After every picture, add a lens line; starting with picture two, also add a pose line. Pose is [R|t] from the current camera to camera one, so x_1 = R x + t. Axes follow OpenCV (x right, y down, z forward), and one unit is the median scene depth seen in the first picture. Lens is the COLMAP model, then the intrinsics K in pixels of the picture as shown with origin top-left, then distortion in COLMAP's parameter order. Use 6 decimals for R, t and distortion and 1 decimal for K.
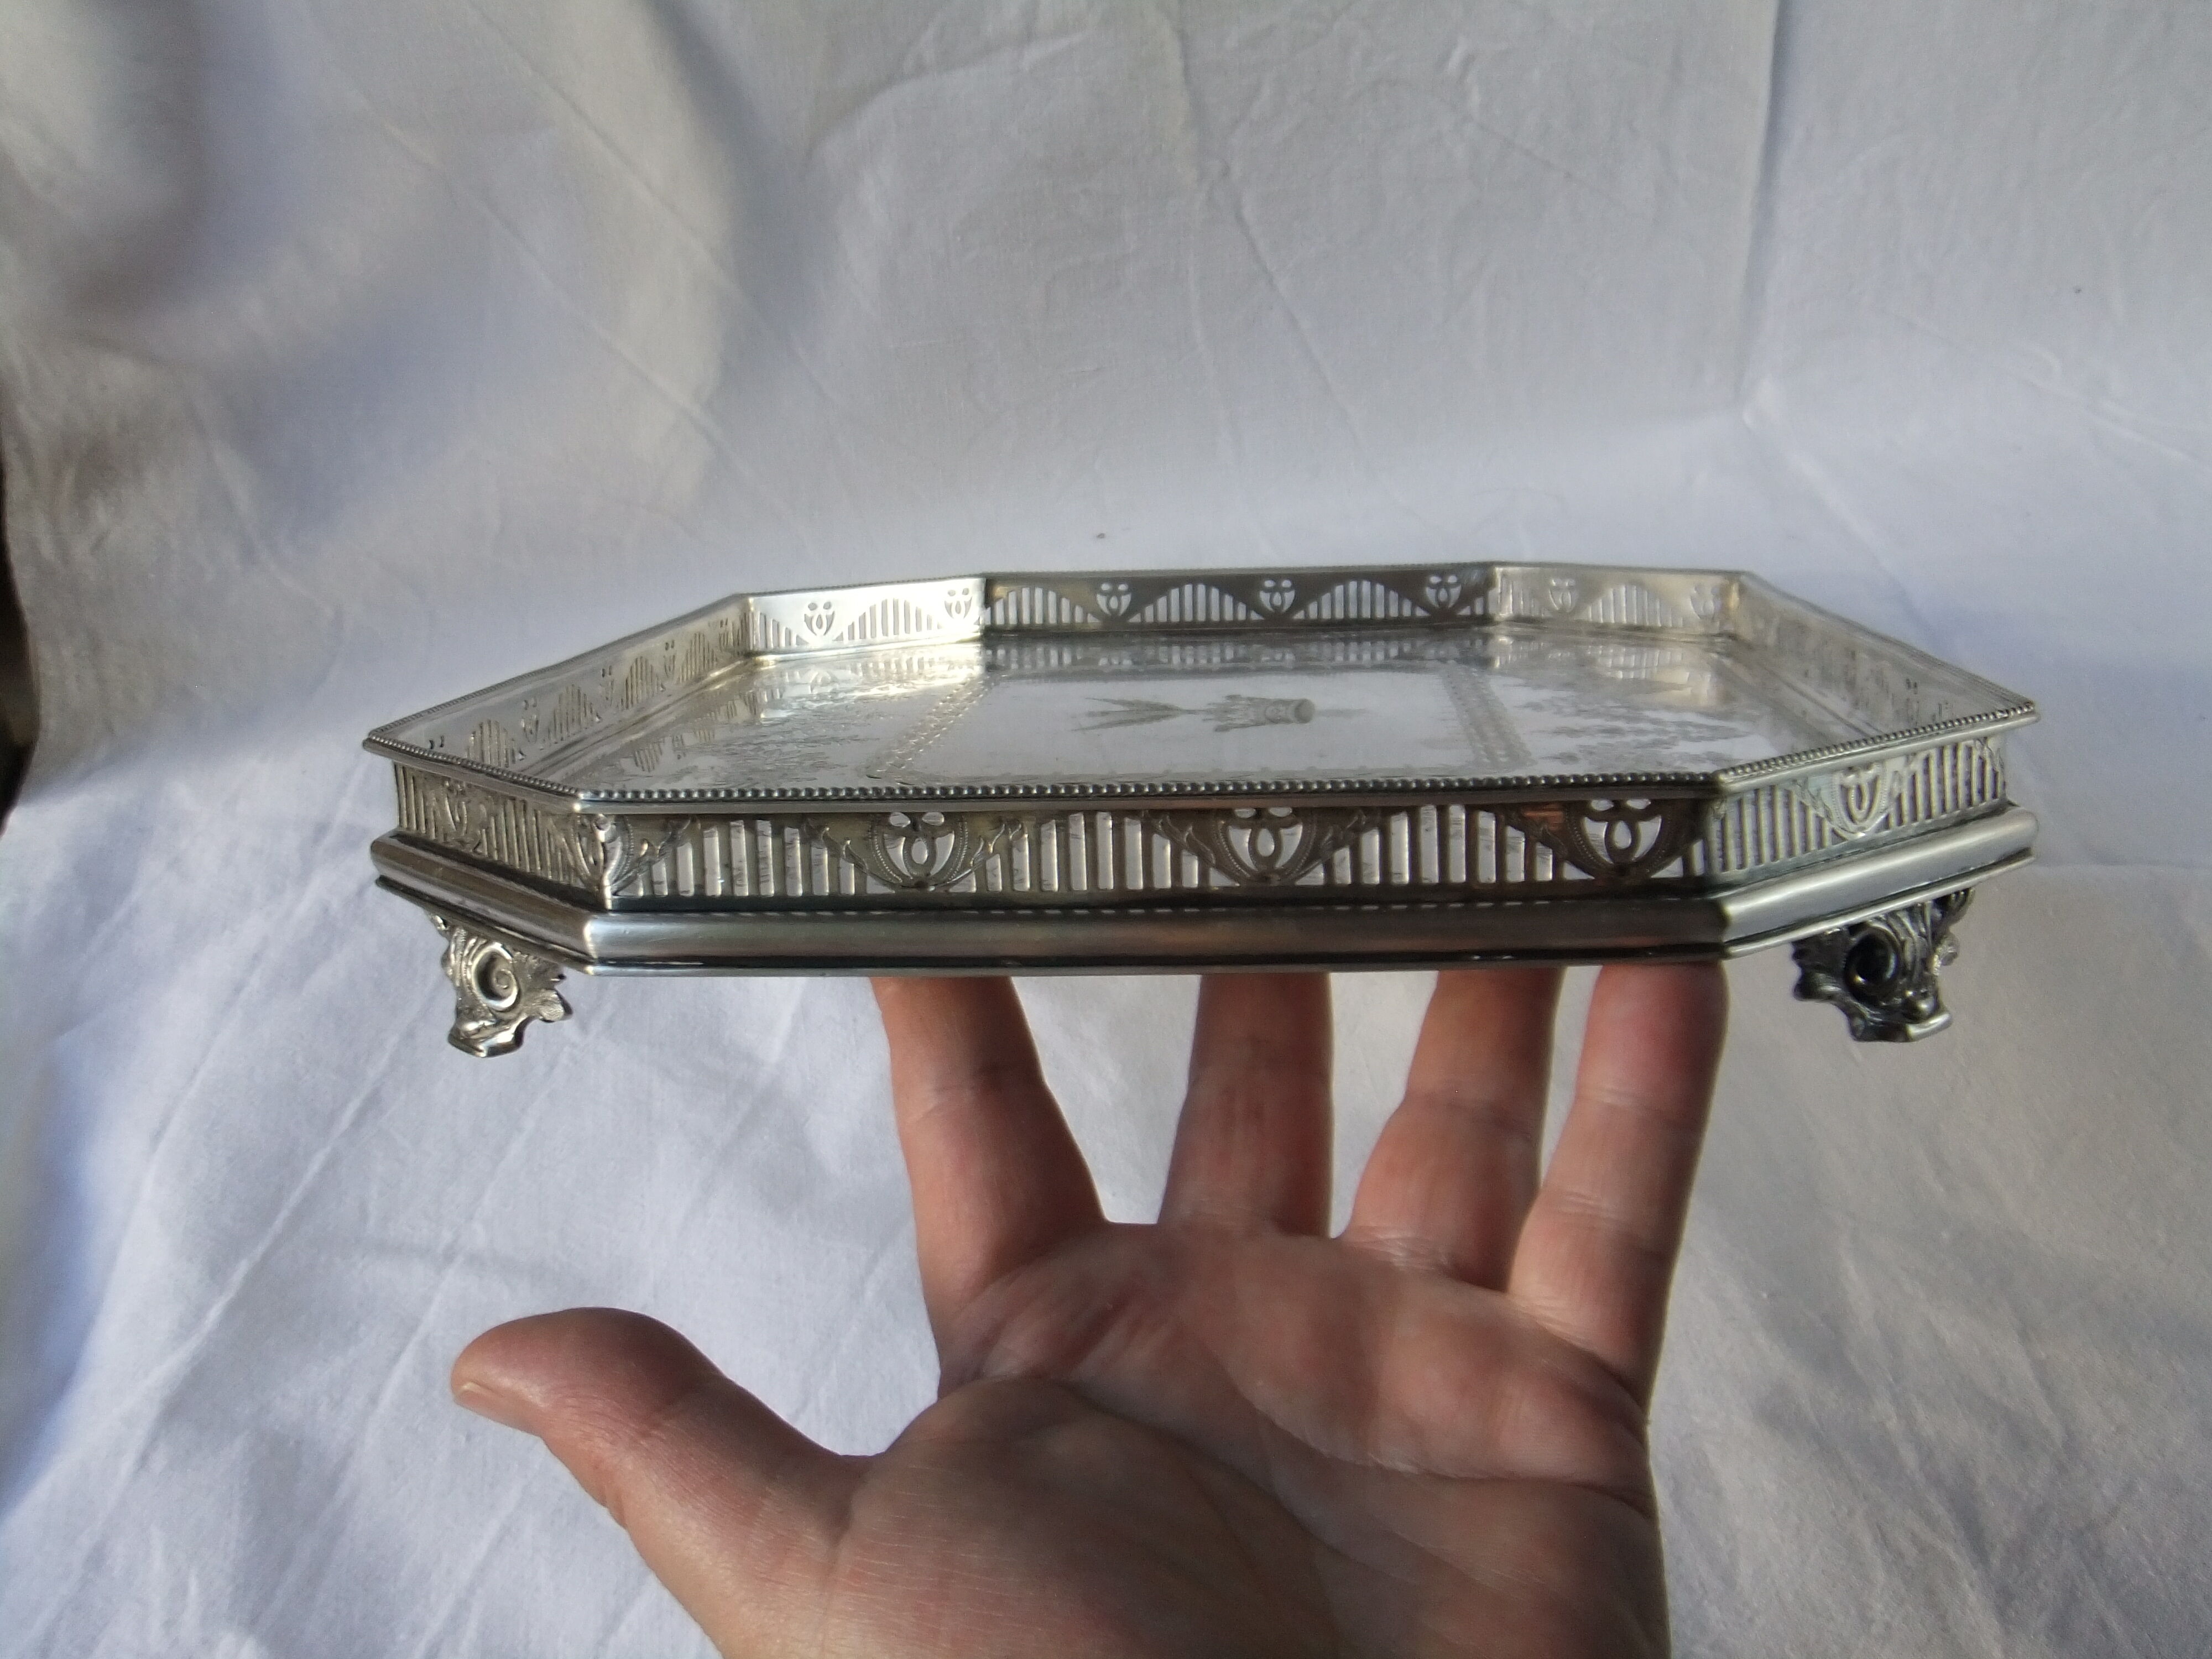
lens RADIAL K [[2230.8, 0, 1106.0], [0, 2230.8, 829.5], [0, 0, 1]] dist [-0.032387, -0.022897]
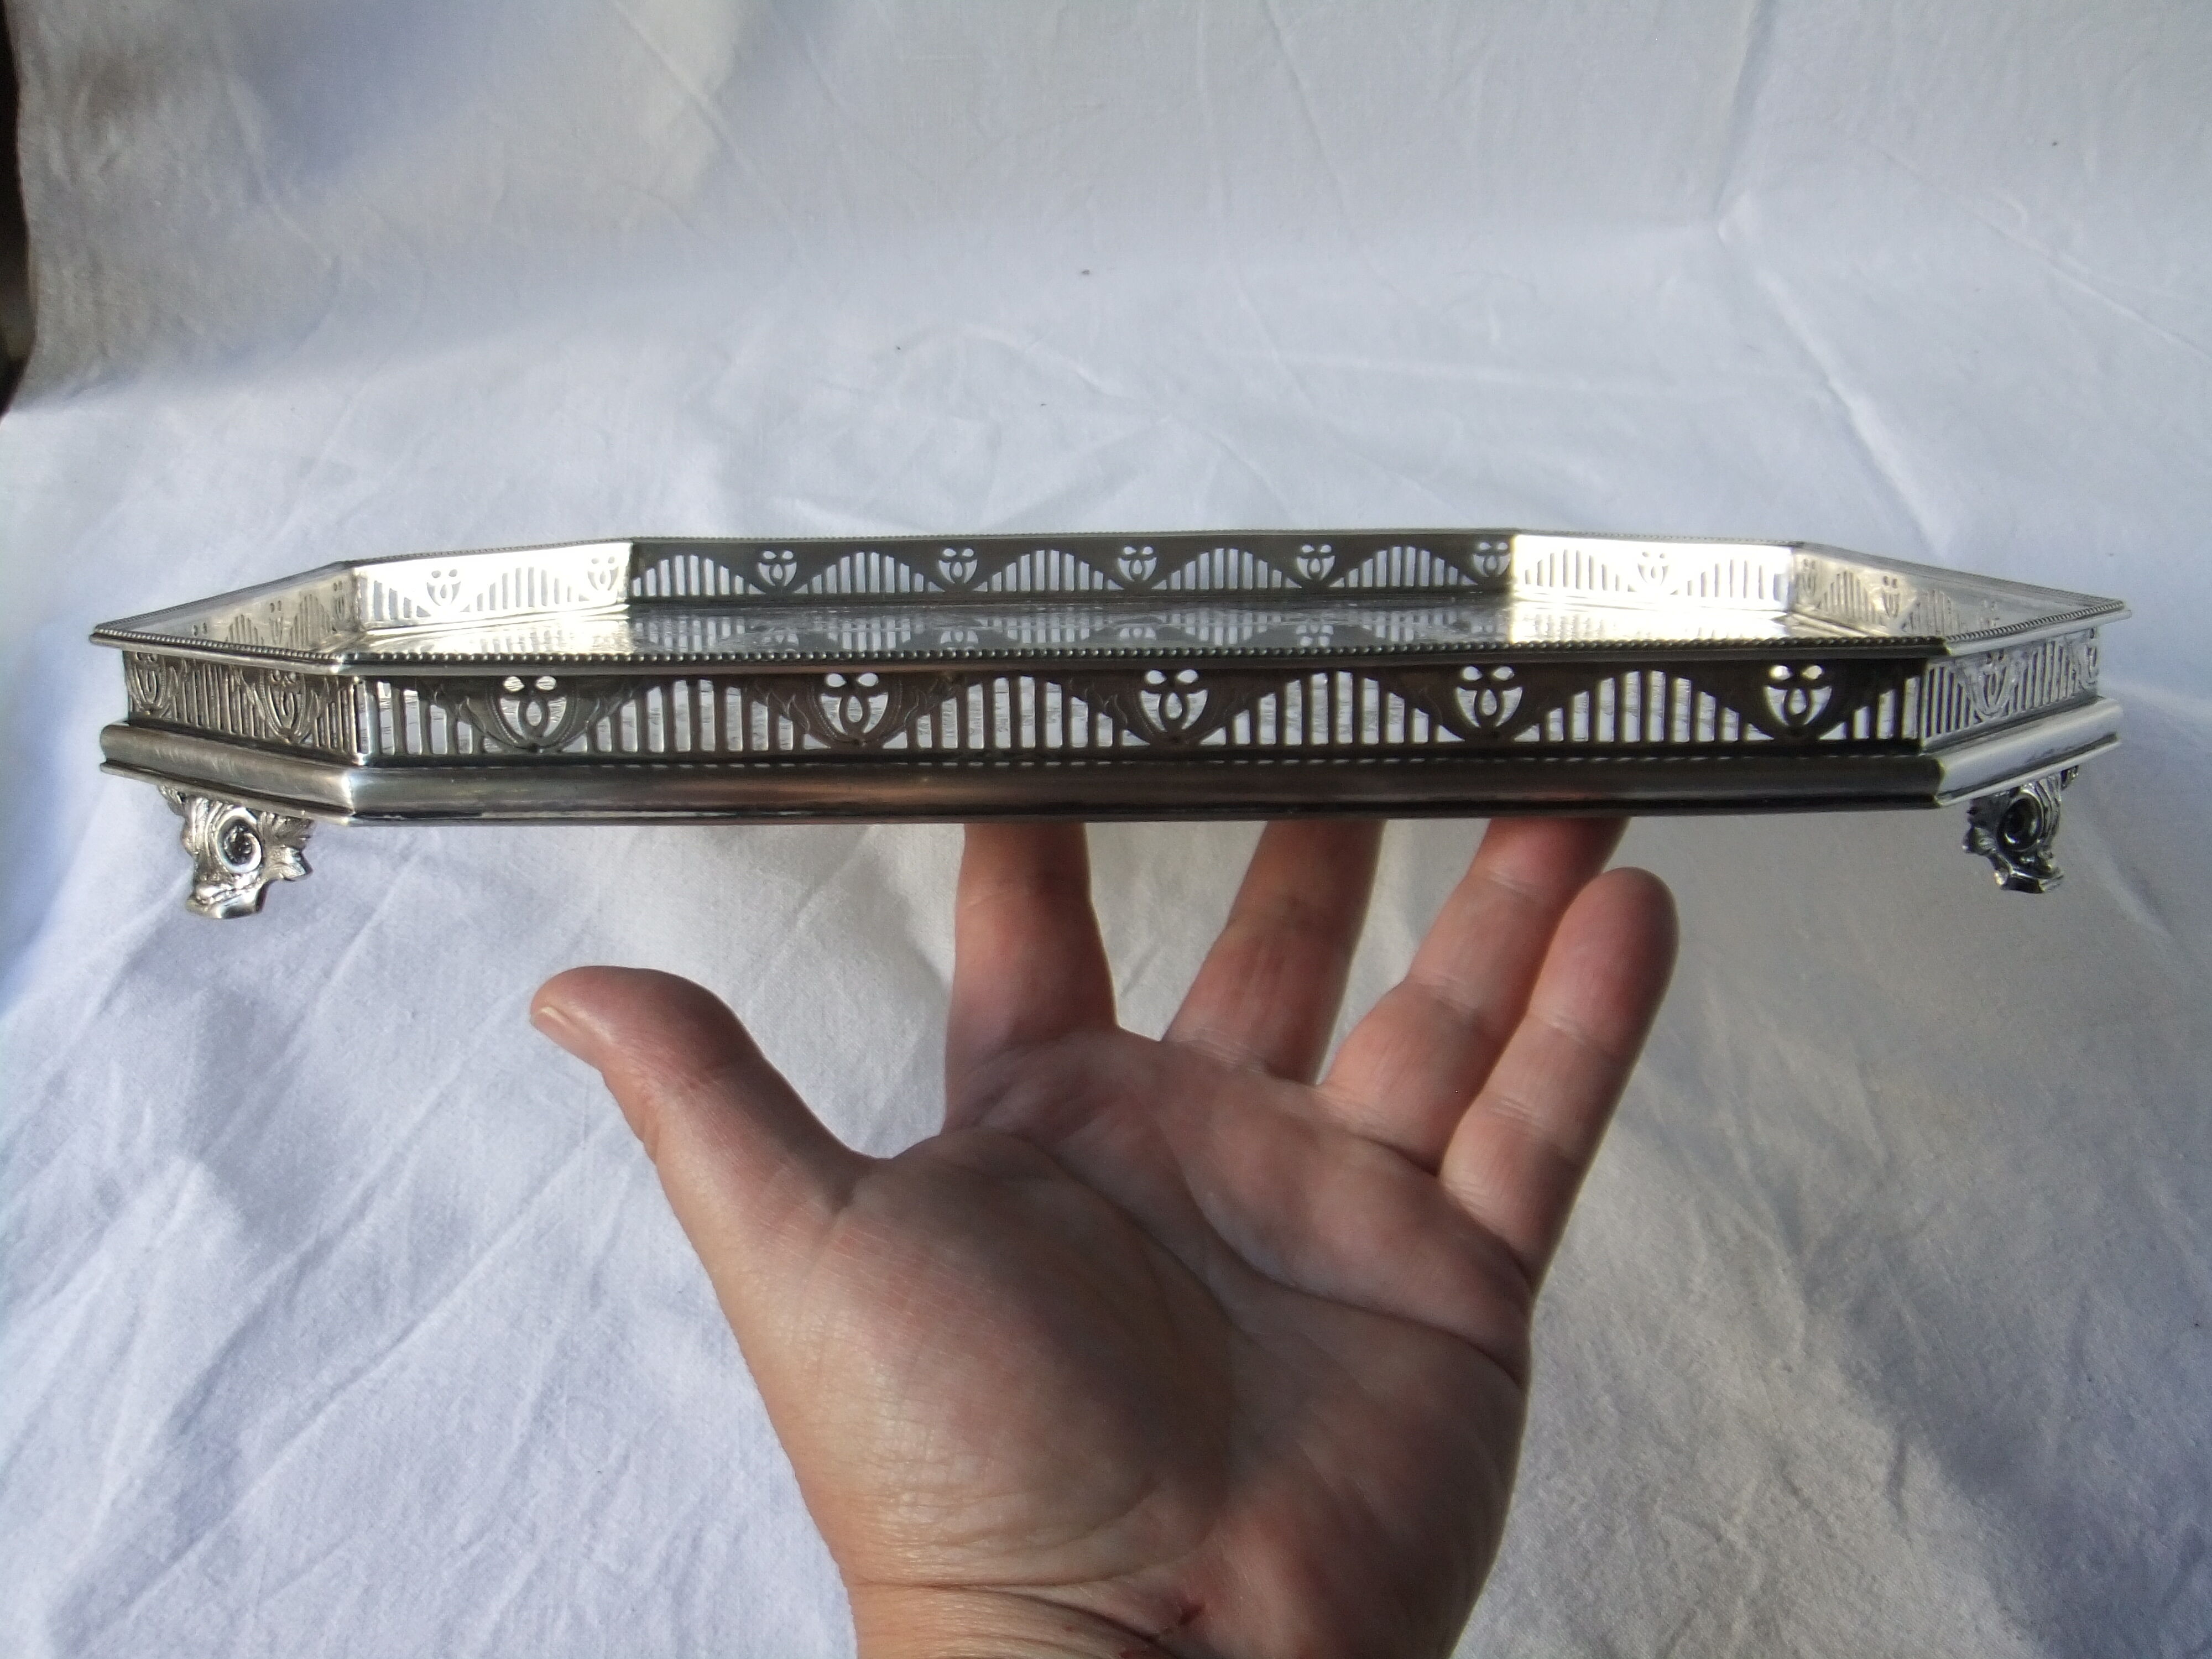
lens RADIAL K [[2230.8, 0, 1106.0], [0, 2230.8, 829.5], [0, 0, 1]] dist [-0.032387, -0.022897]
pose [[0.994252, 0.102036, 0.032436, -0.000373], [-0.104237, 0.991677, 0.075568, 0.070635], [-0.024455, -0.078515, 0.996613, -0.066932]]
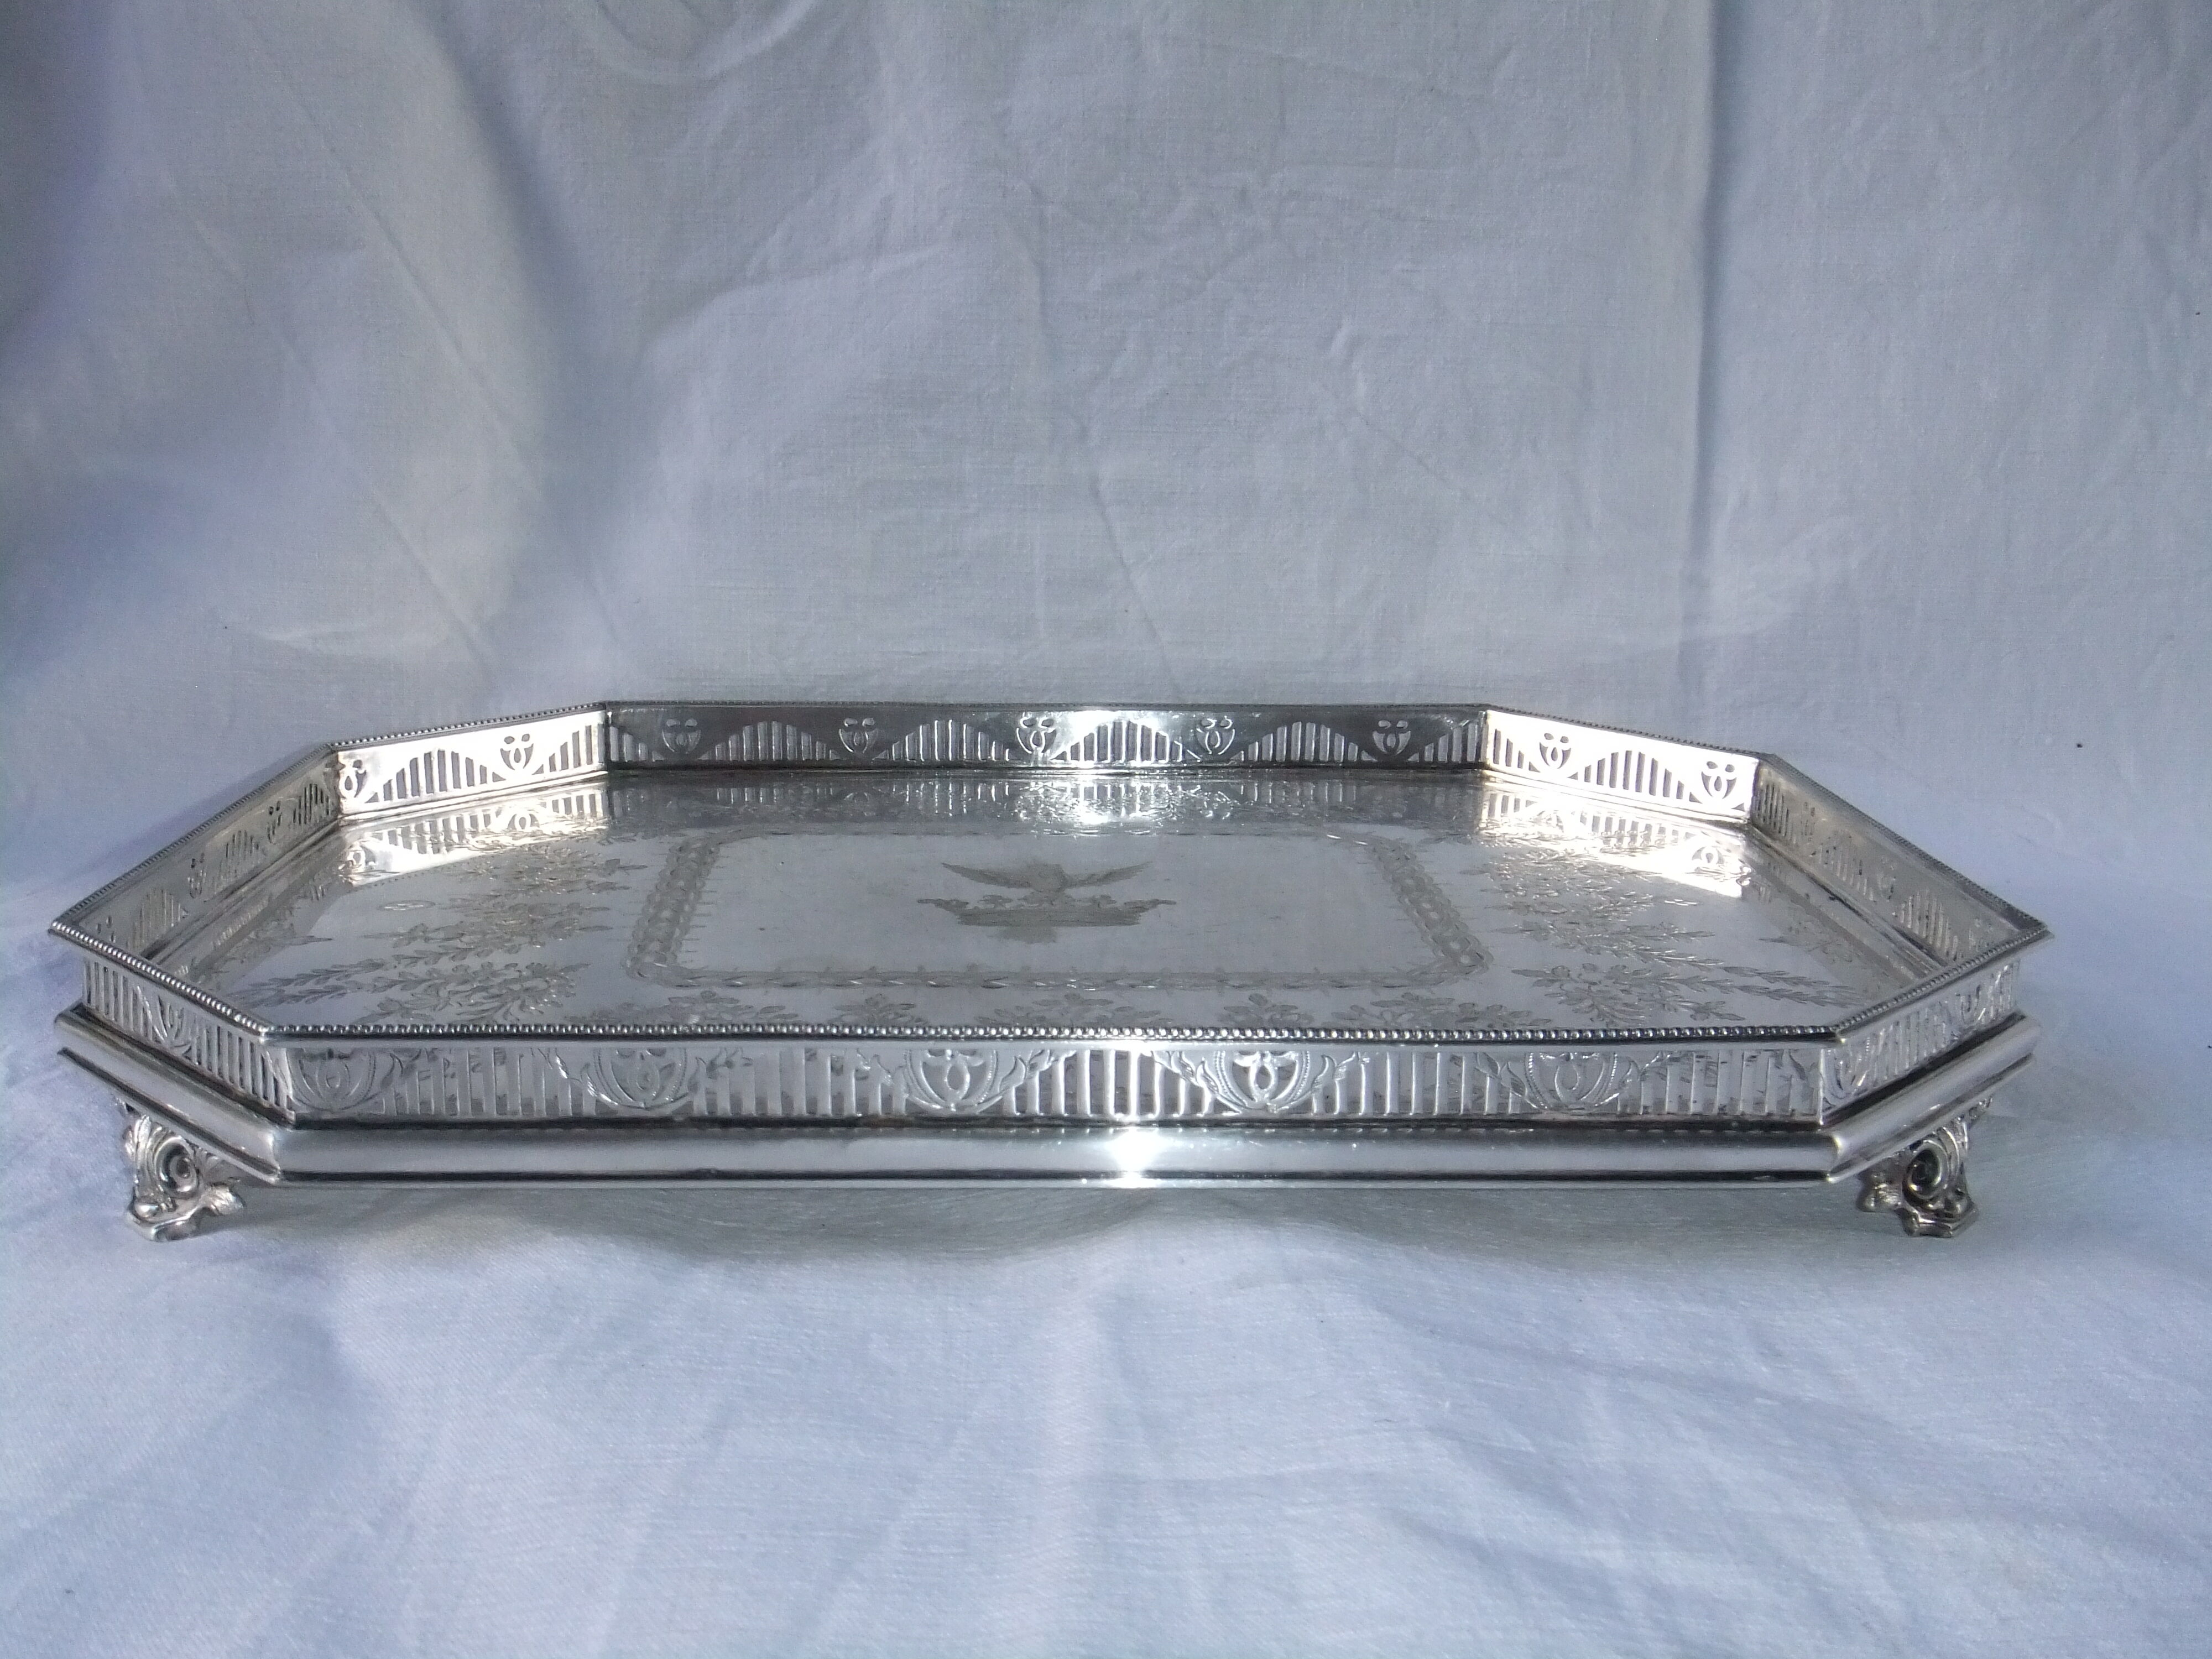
lens RADIAL K [[2262.4, 0, 1106.0], [0, 2262.4, 829.5], [0, 0, 1]] dist [-0.056602, 0.000020]
pose [[0.988270, 0.113494, -0.102183, 0.256893], [-0.147672, 0.880740, -0.449988, 0.383478], [0.038926, 0.459800, 0.887169, 0.364867]]
